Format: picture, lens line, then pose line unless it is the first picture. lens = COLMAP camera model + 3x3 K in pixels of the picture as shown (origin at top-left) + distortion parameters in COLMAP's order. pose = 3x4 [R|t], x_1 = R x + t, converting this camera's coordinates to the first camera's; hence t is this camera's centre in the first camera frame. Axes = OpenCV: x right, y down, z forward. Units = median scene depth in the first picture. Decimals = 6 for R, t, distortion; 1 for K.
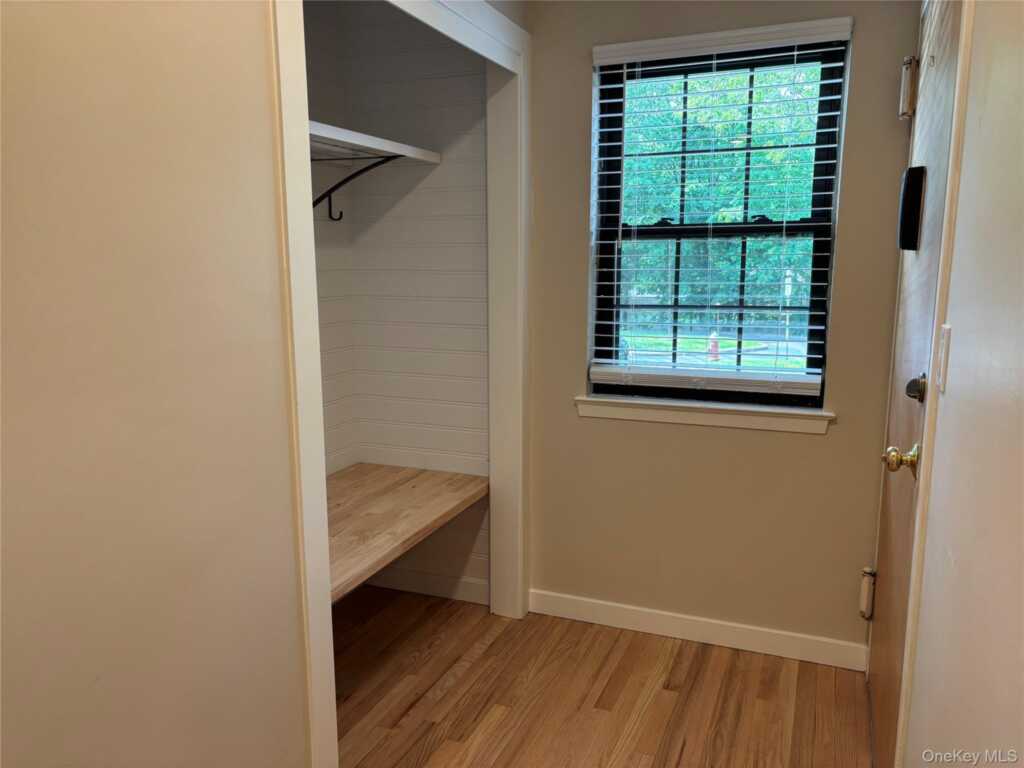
lens RADIAL K [[774.9, 0, 522.6], [0, 774.9, 391.1], [0, 0, 1]] dist [0.043449, -0.040033]
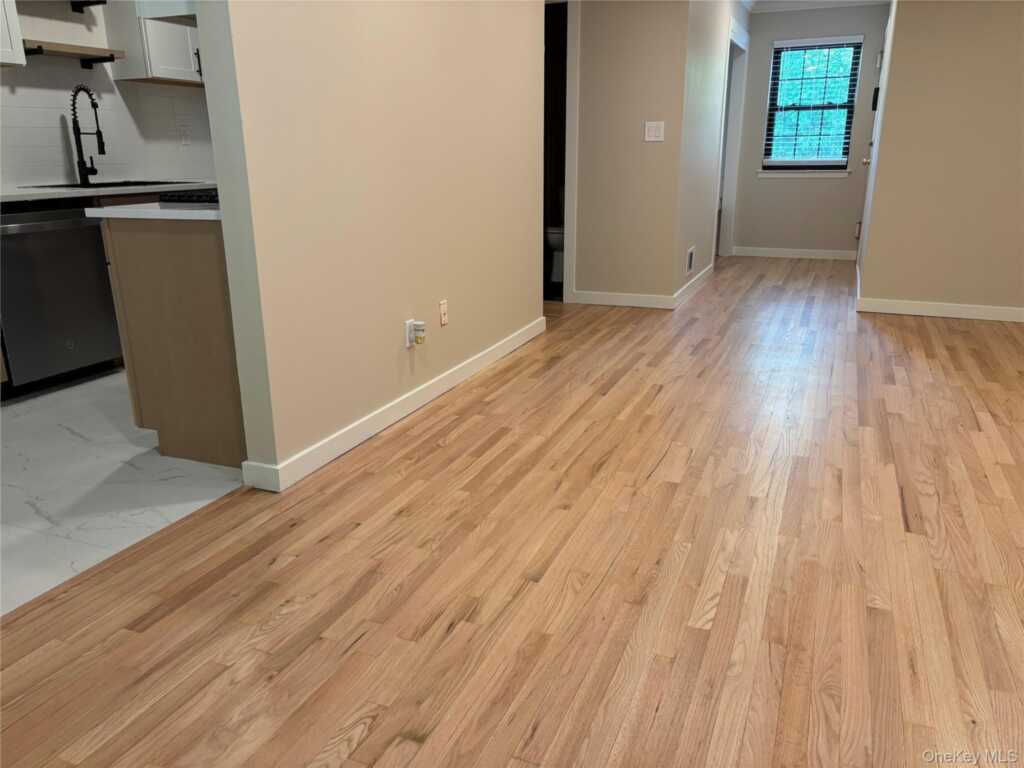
lens RADIAL K [[774.9, 0, 505.3], [0, 774.9, 400.2], [0, 0, 1]] dist [0.043449, -0.040033]
pose [[0.999425, 0.001138, -0.033894, -0.807578], [0.003686, 0.989871, 0.141921, 0.461395], [0.033712, -0.141965, 0.989297, -2.100726]]
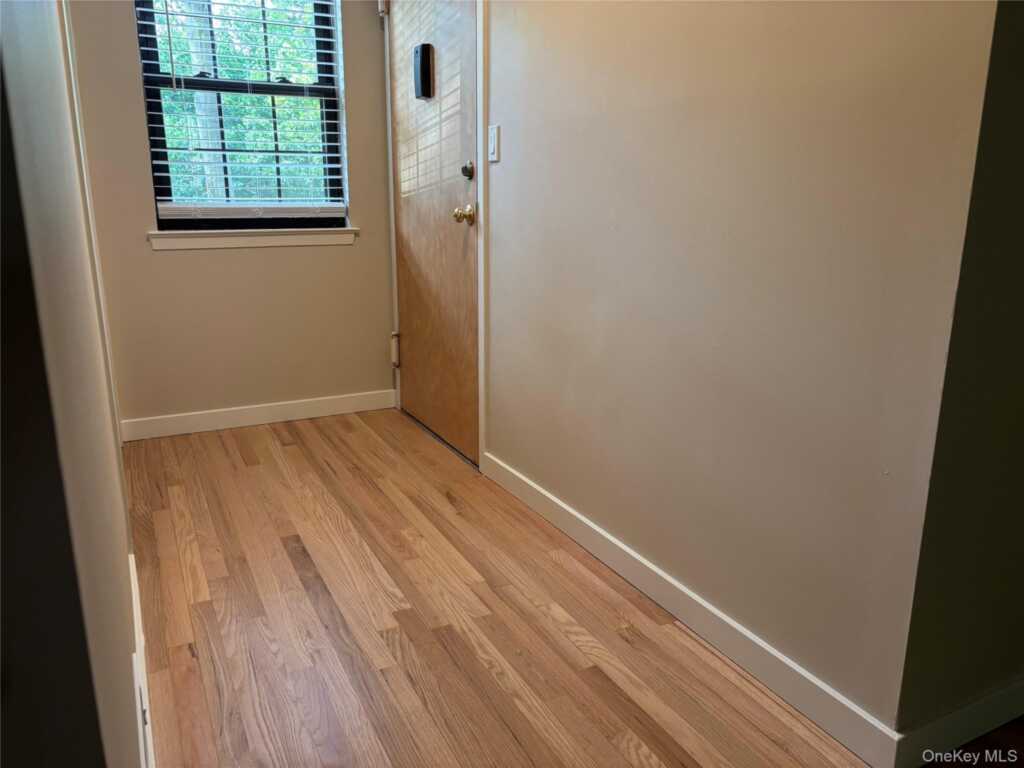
lens RADIAL K [[774.9, 0, 510.0], [0, 774.9, 390.6], [0, 0, 1]] dist [0.043449, -0.040033]
pose [[0.664918, -0.186781, 0.723185, -0.475955], [0.118711, 0.982348, 0.144570, 0.141784], [-0.737422, -0.010277, 0.675354, -0.153025]]
